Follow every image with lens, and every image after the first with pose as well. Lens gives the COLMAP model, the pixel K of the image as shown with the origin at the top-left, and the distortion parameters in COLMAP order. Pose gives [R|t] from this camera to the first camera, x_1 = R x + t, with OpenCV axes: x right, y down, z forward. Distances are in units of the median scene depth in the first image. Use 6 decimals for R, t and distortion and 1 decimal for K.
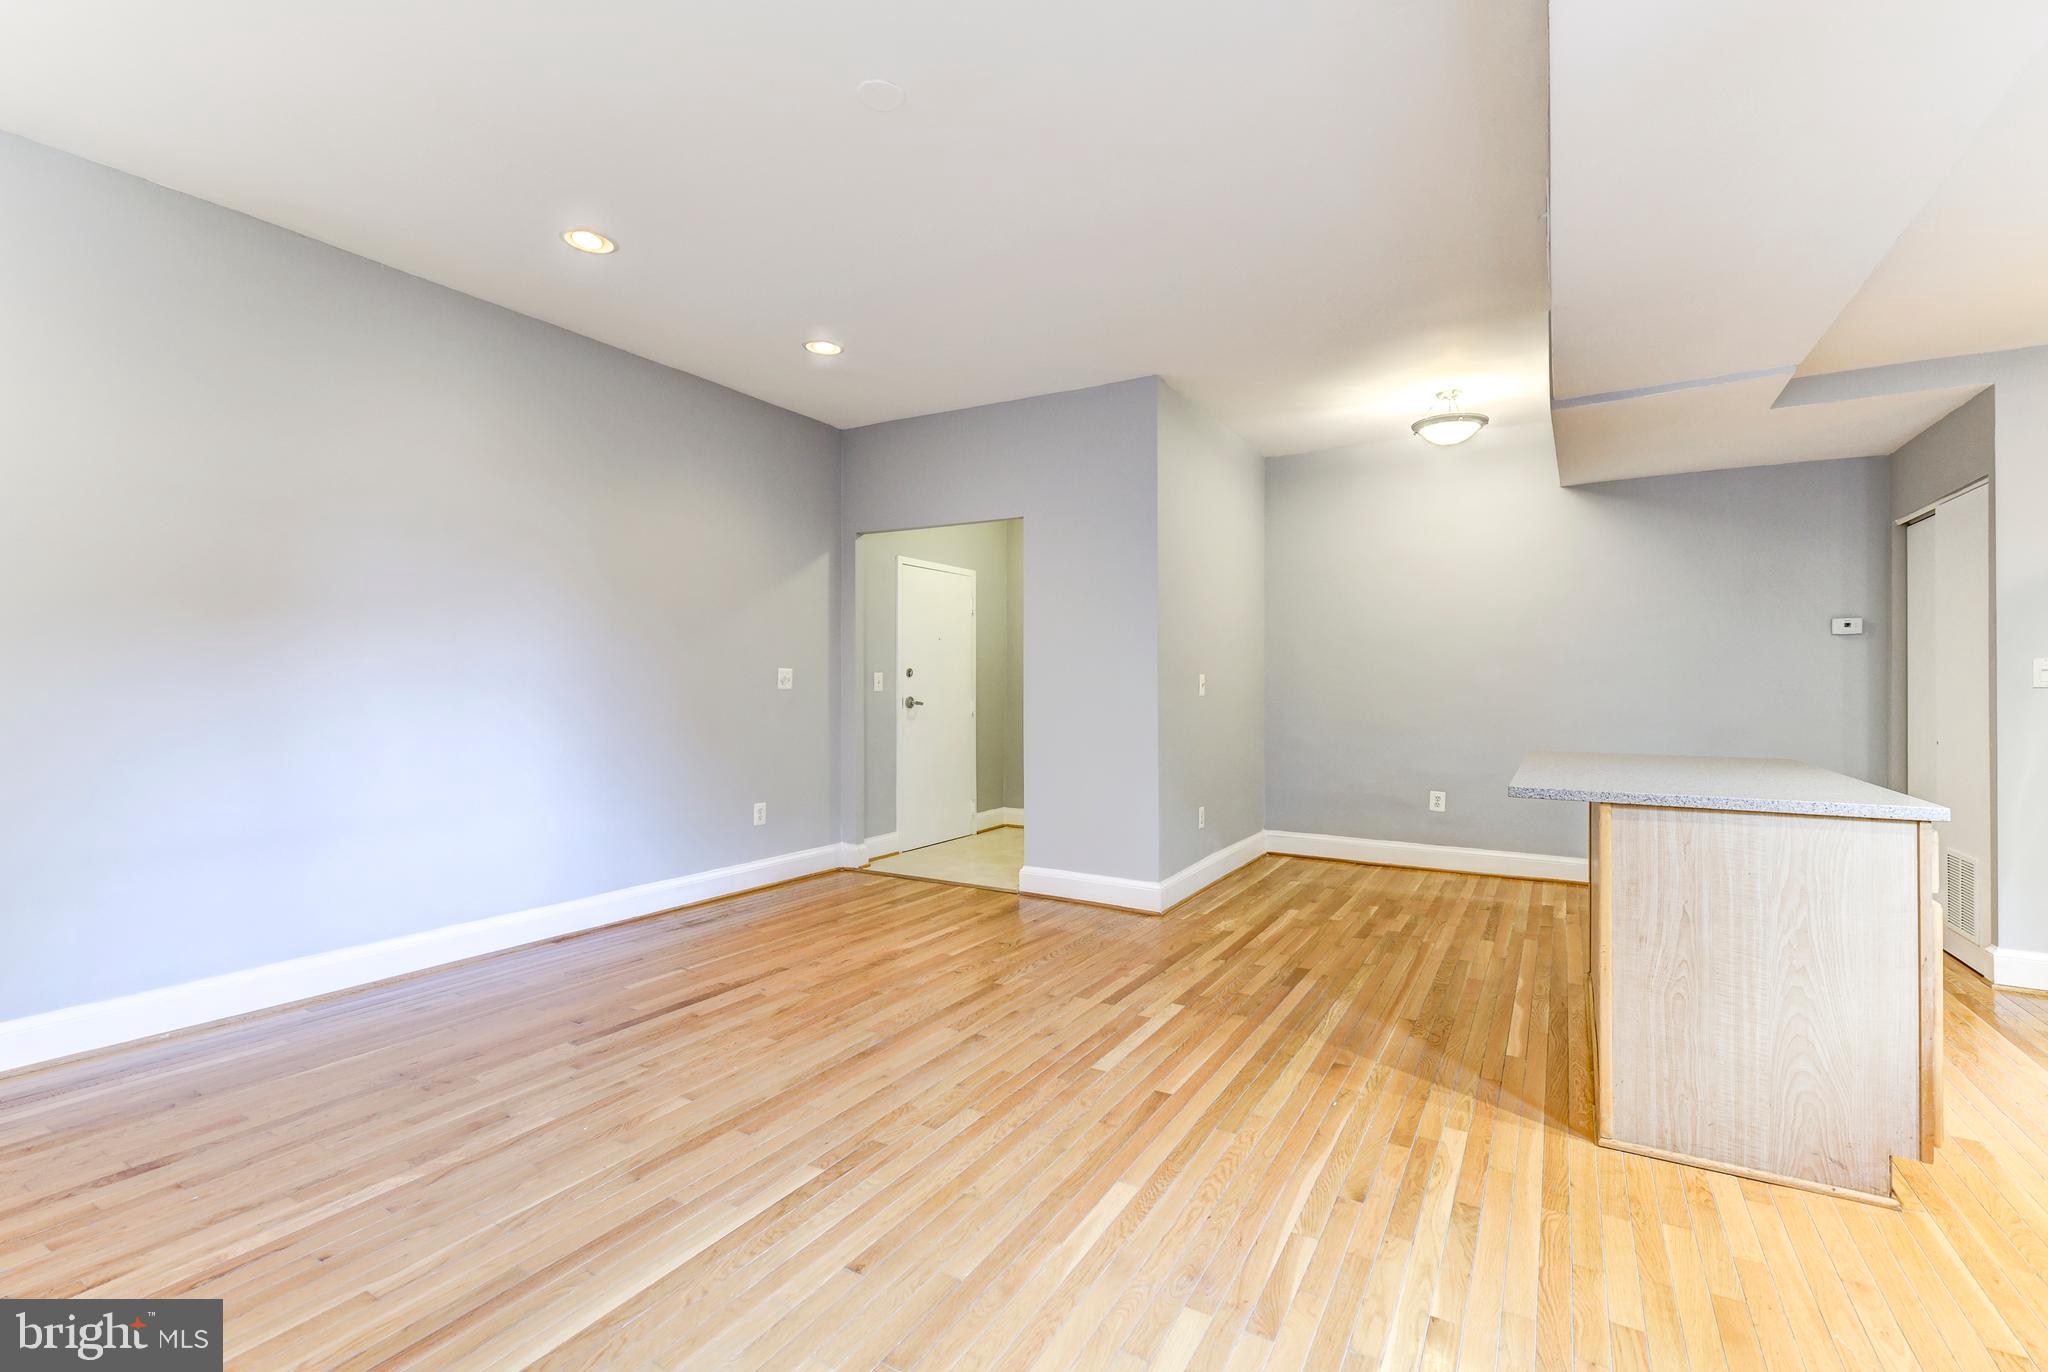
lens RADIAL K [[910.7, 0, 1019.6], [0, 910.7, 673.2], [0, 0, 1]] dist [0.002879, -0.001718]
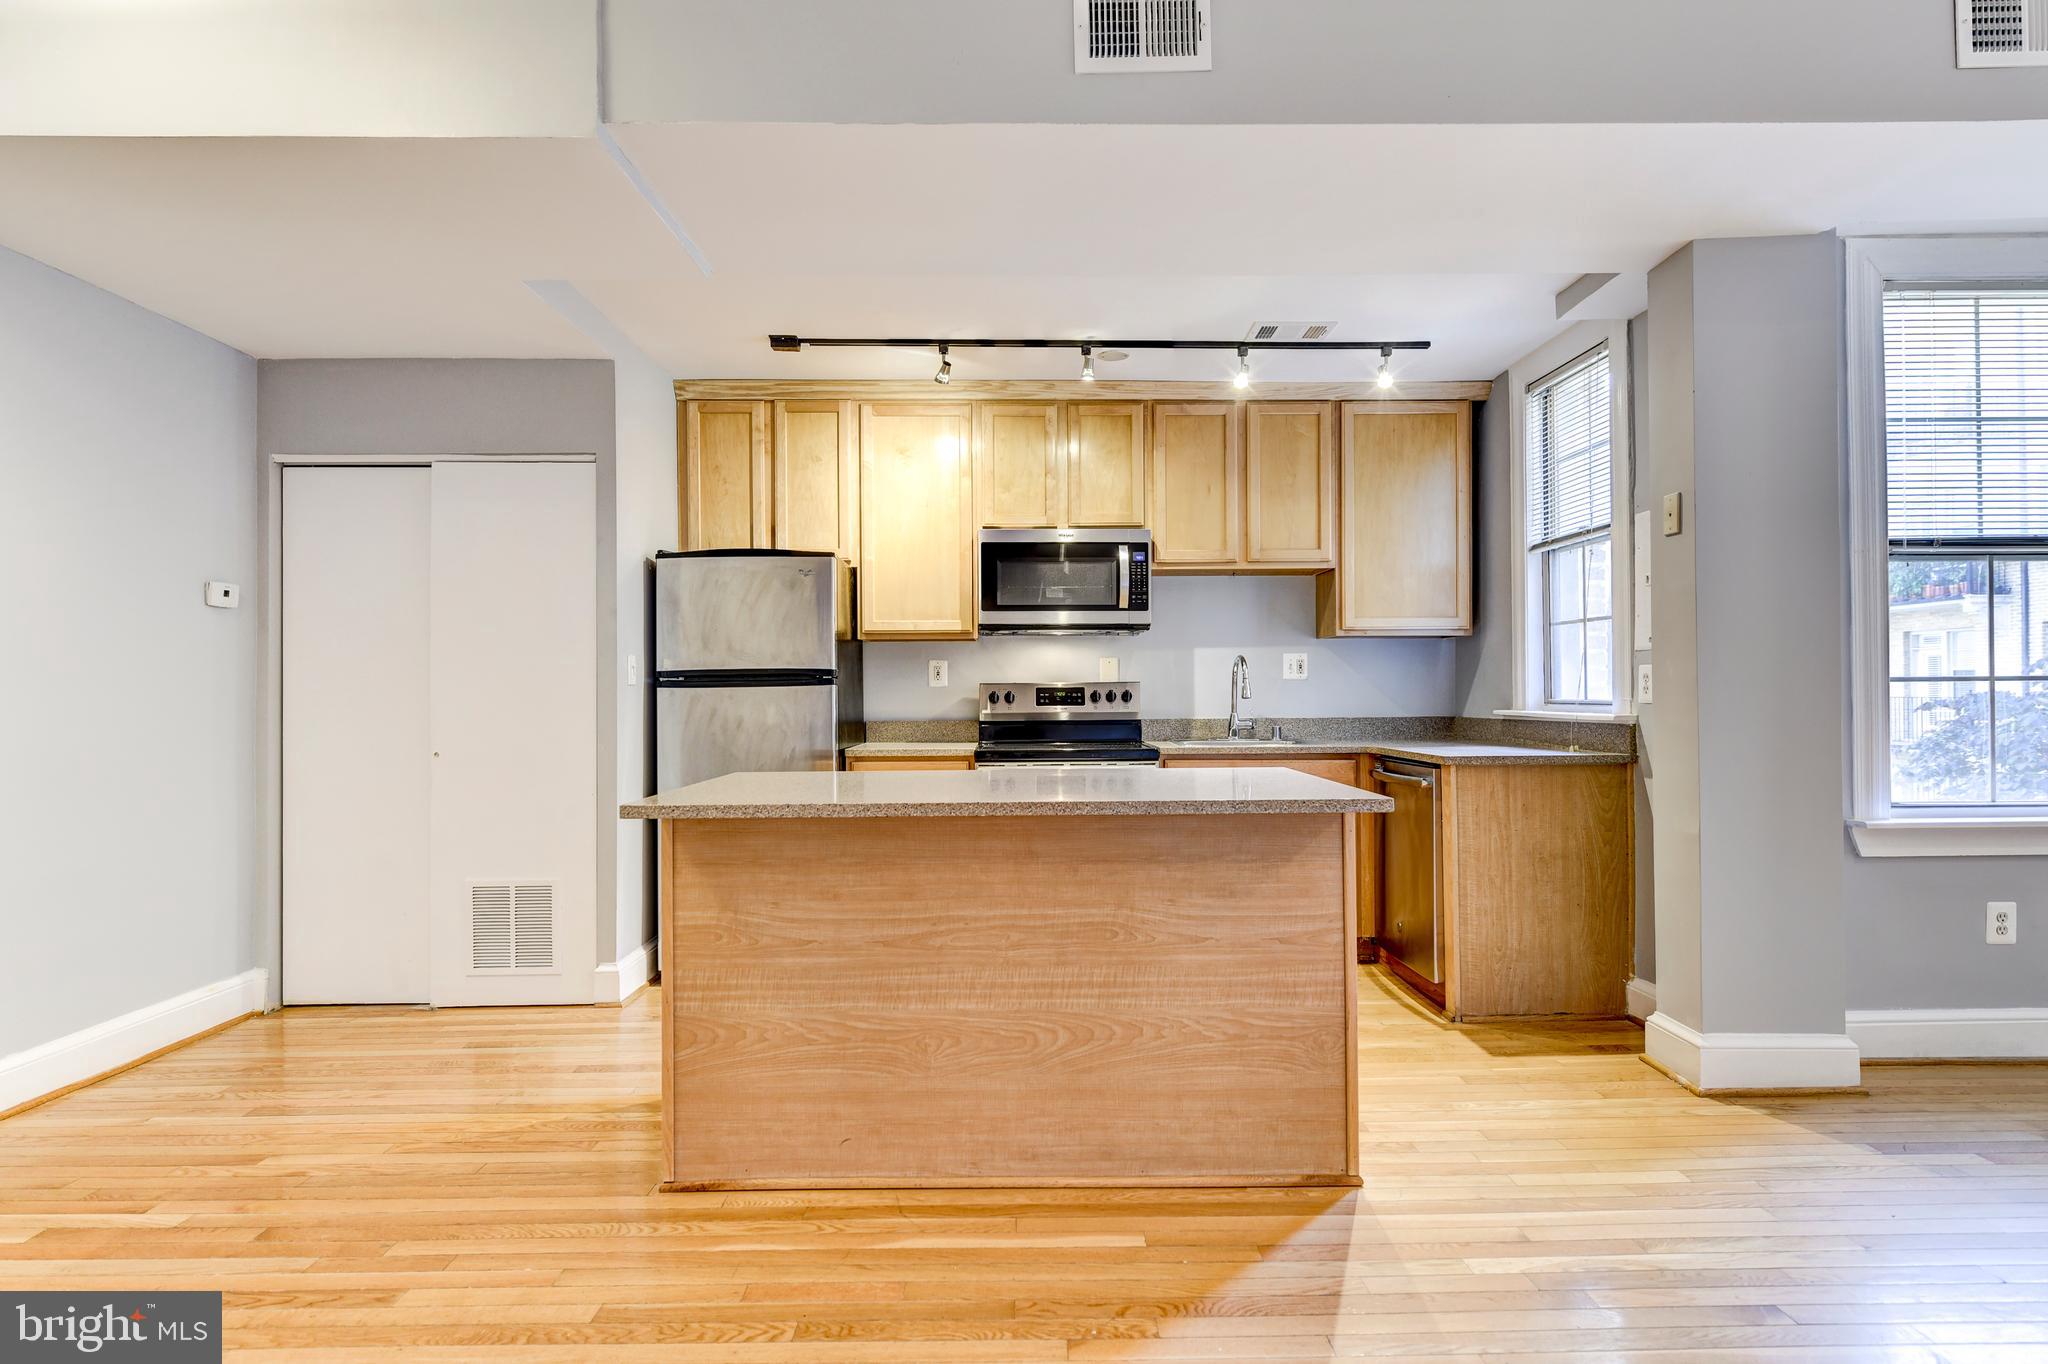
lens RADIAL K [[990.6, 0, 1026.1], [0, 990.6, 690.0], [0, 0, 1]] dist [0.004350, -0.002111]
pose [[-0.518255, 0.001698, 0.855225, -0.018224], [-0.004720, 0.999977, -0.004846, 0.023806], [-0.855213, -0.006548, -0.518235, 1.149495]]
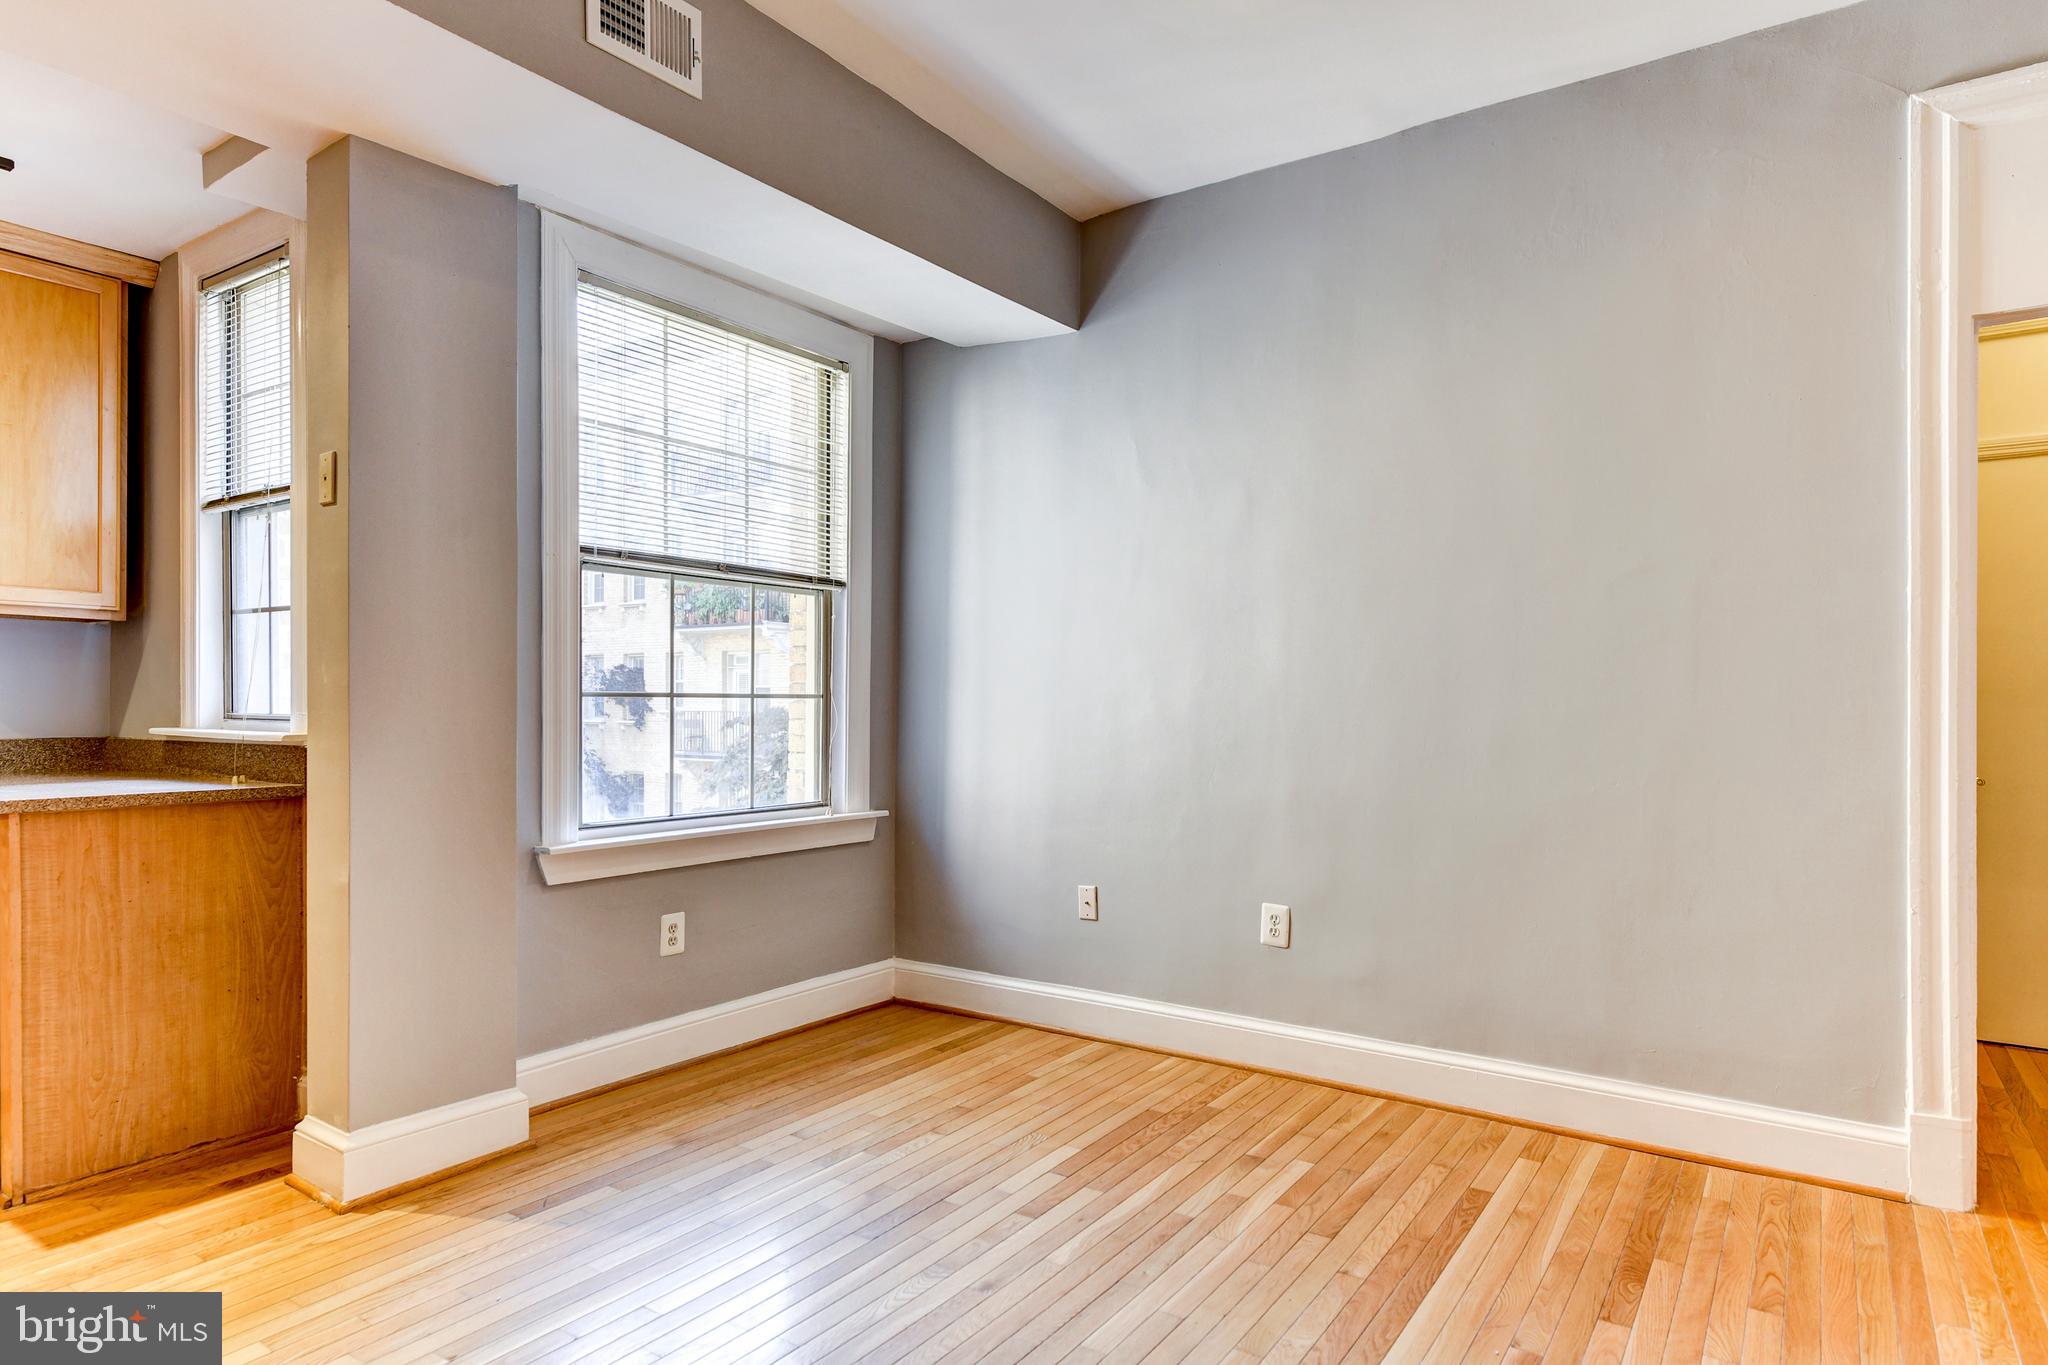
lens RADIAL K [[1168.0, 0, 1024.8], [0, 1168.0, 711.8], [0, 0, 1]] dist [0.005870, -0.000589]
pose [[-0.998033, -0.011819, 0.061565, -0.090306], [-0.012083, 0.999919, -0.003916, 0.020860], [-0.061513, -0.004652, -0.998095, 1.002041]]
